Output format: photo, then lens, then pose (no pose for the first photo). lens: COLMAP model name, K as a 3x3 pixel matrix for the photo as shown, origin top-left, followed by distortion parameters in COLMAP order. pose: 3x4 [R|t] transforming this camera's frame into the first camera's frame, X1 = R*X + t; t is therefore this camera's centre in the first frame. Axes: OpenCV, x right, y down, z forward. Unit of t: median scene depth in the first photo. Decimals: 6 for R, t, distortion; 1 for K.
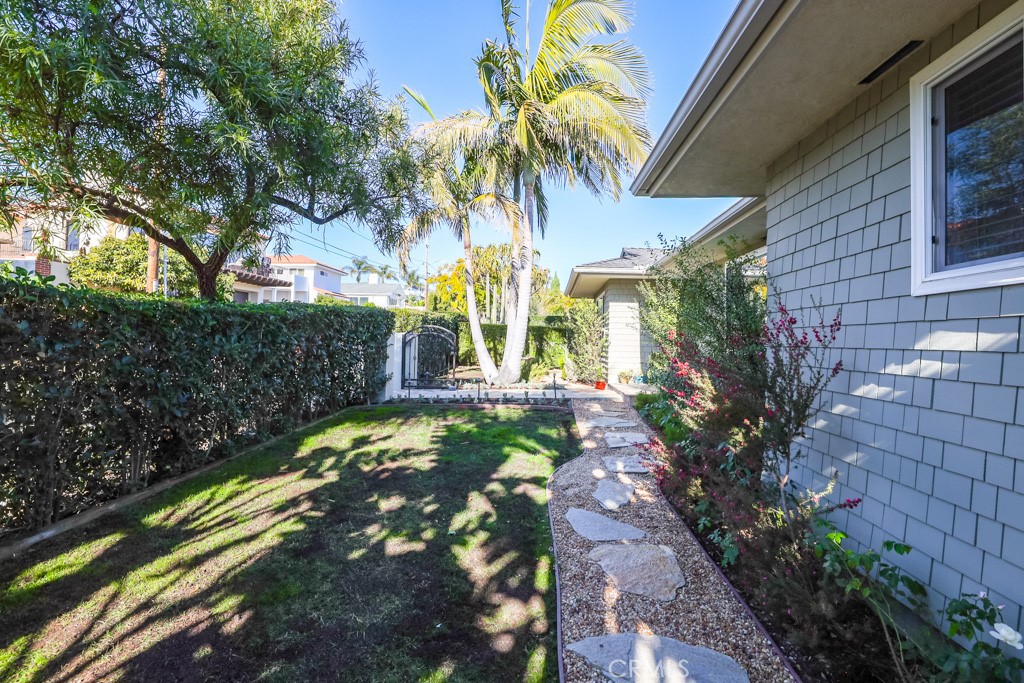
lens RADIAL K [[470.7, 0, 511.0], [0, 470.7, 339.4], [0, 0, 1]] dist [-0.040125, 0.011221]
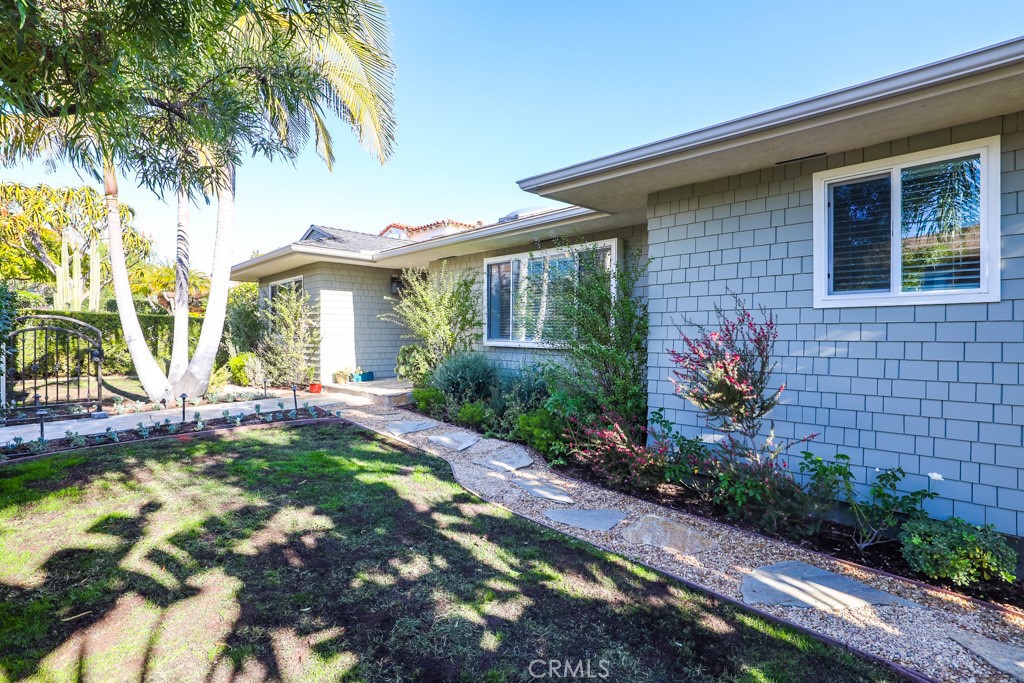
lens RADIAL K [[511.6, 0, 513.3], [0, 511.6, 347.5], [0, 0, 1]] dist [-0.033996, 0.000308]
pose [[0.657381, -0.044612, 0.752237, -0.807579], [0.015244, 0.998829, 0.045914, -0.035497], [-0.753404, -0.018716, 0.657291, 0.415008]]
